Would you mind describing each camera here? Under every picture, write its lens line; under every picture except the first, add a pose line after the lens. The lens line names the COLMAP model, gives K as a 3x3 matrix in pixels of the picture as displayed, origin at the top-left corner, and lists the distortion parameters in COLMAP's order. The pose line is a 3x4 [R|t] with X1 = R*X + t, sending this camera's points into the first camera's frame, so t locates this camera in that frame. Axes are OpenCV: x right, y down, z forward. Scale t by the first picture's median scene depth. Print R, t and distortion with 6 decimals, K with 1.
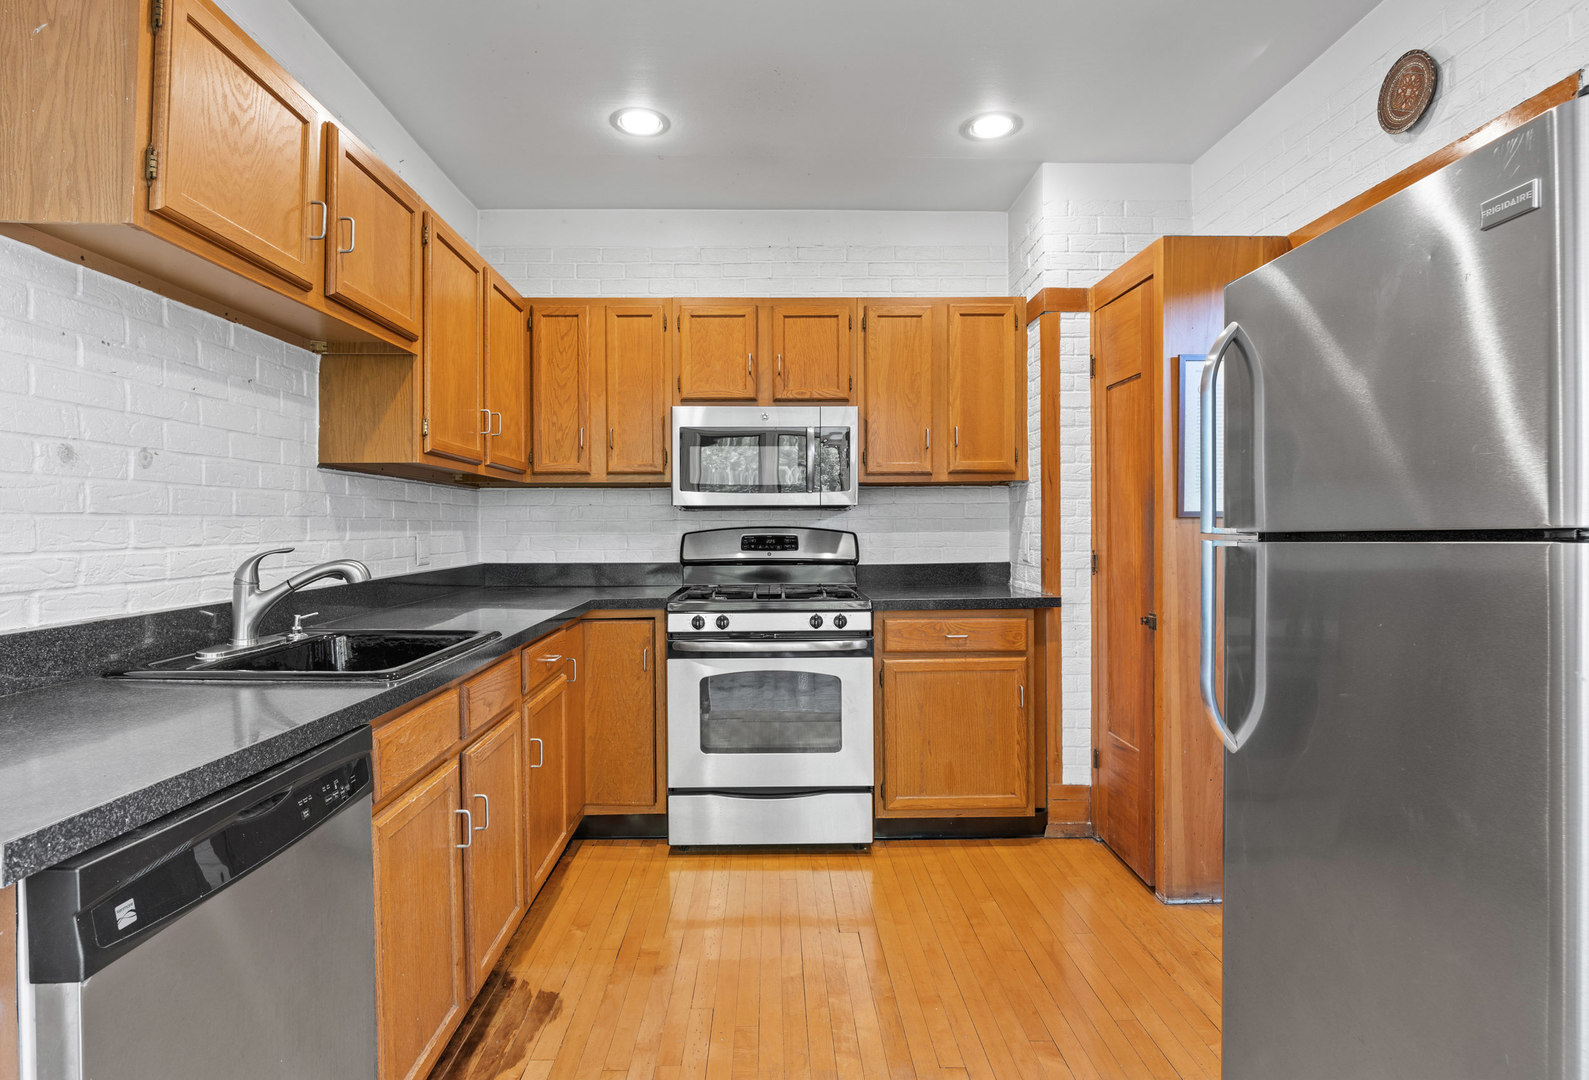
lens RADIAL K [[863.9, 0, 793.1], [0, 863.9, 534.4], [0, 0, 1]] dist [-0.003796, -0.002471]
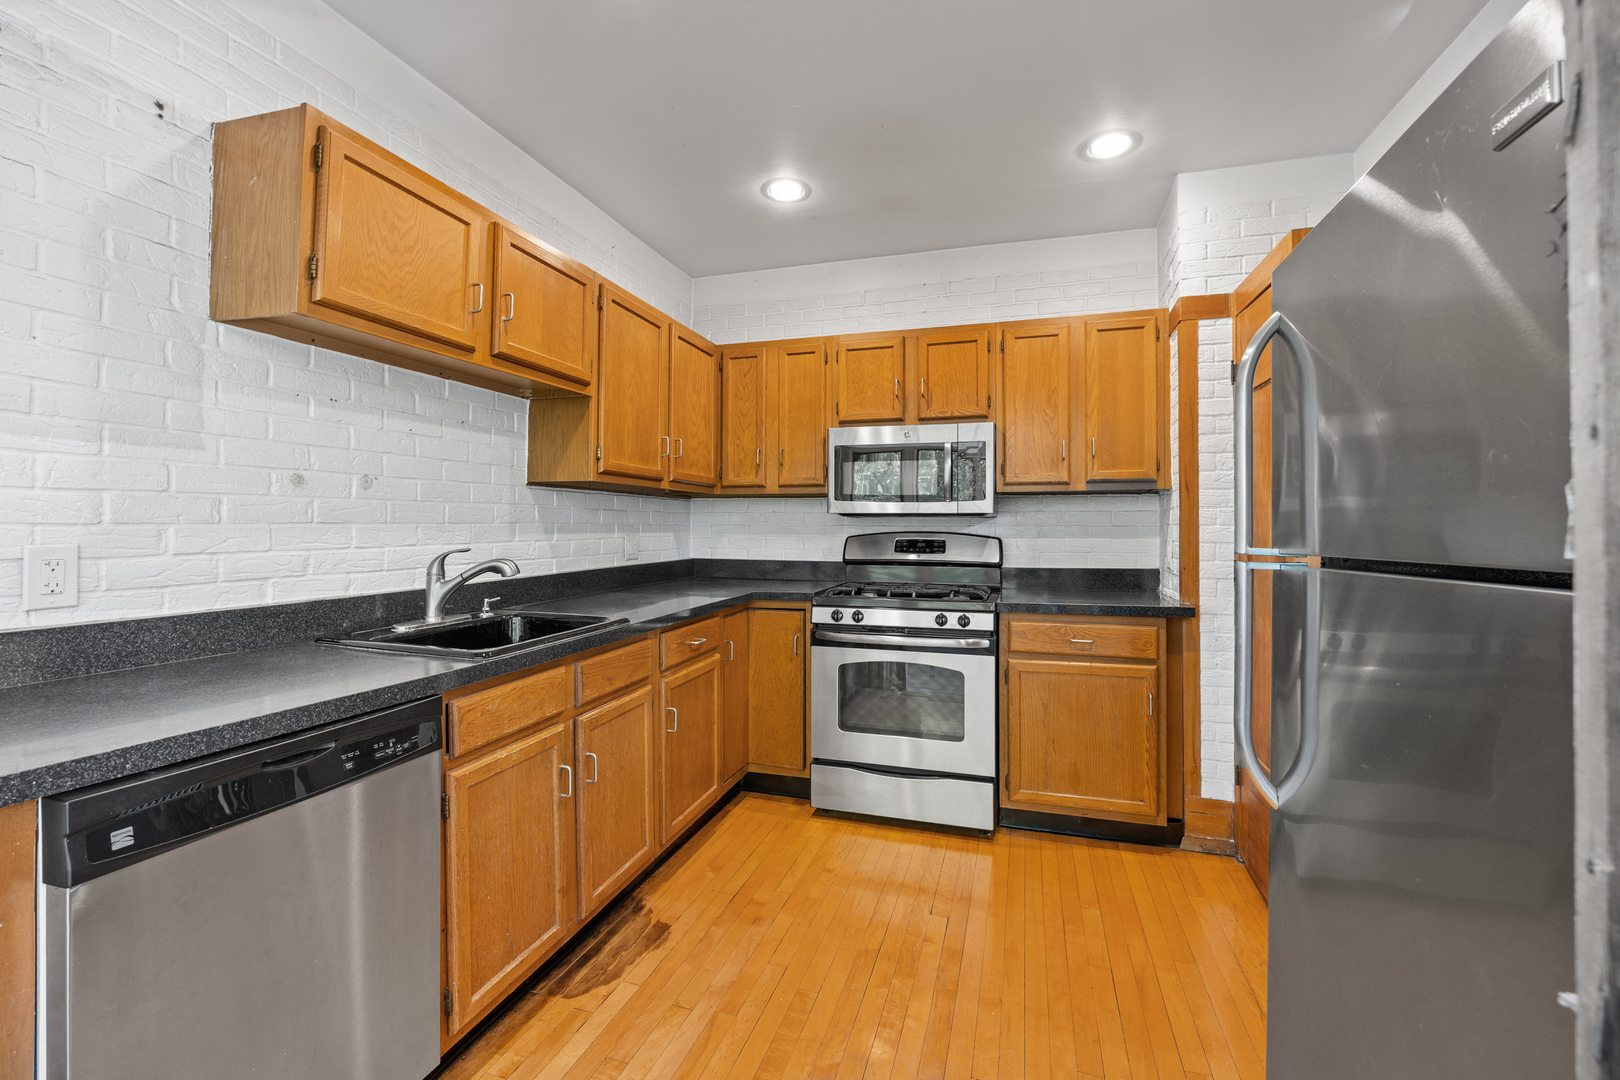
lens RADIAL K [[709.2, 0, 804.5], [0, 709.2, 518.8], [0, 0, 1]] dist [-0.013476, 0.000423]
pose [[0.945238, 0.005119, -0.326342, 0.165782], [-0.011066, 0.999805, -0.016368, -0.011397], [0.326194, 0.019083, 0.945110, 0.099145]]
